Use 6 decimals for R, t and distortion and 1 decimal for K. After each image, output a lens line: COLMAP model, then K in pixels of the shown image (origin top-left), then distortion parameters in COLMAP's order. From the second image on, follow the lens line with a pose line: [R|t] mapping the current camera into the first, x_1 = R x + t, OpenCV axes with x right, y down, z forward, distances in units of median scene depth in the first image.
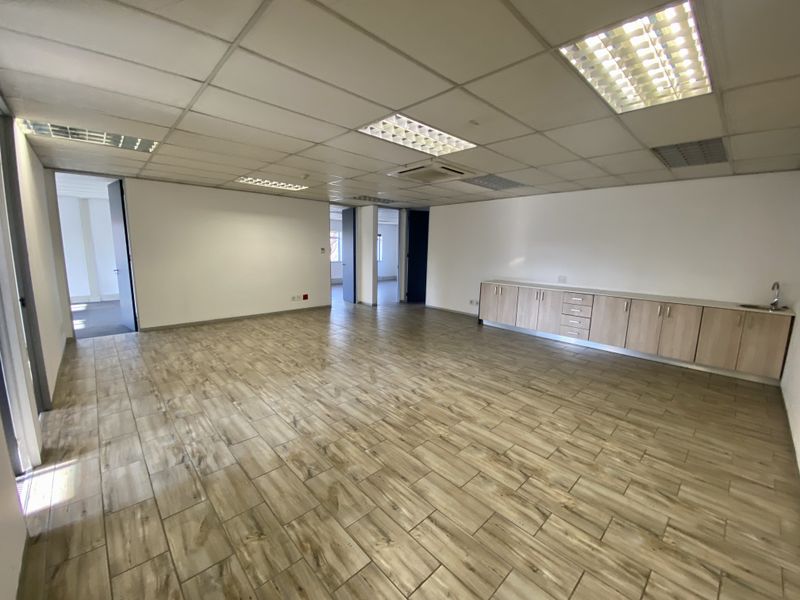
lens RADIAL K [[327.6, 0, 400.0], [0, 327.6, 300.0], [0, 0, 1]] dist [0.000176, -0.000014]
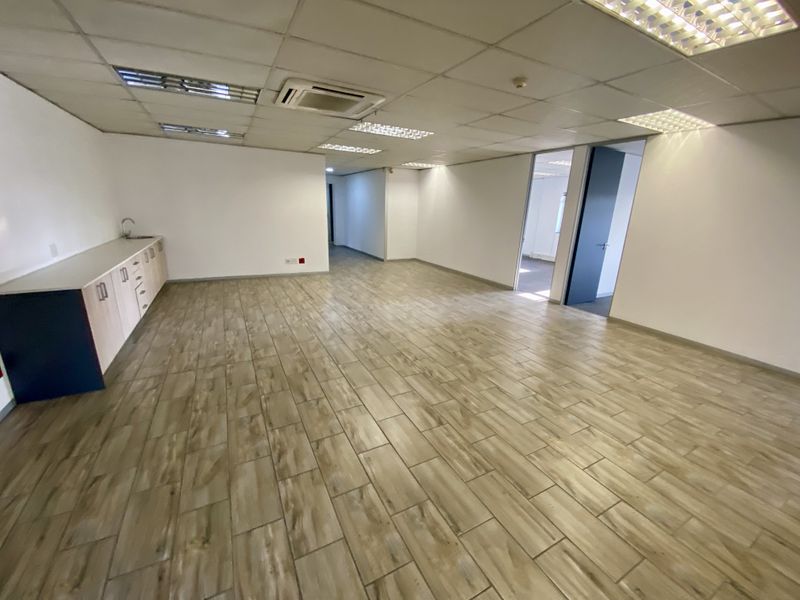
lens RADIAL K [[327.6, 0, 400.0], [0, 327.6, 300.0], [0, 0, 1]] dist [0.000176, -0.000014]
pose [[-0.963731, -0.122180, 0.237263, -0.323526], [-0.011693, 0.907524, 0.419838, -0.329733], [-0.266617, 0.401837, -0.876038, 1.990995]]
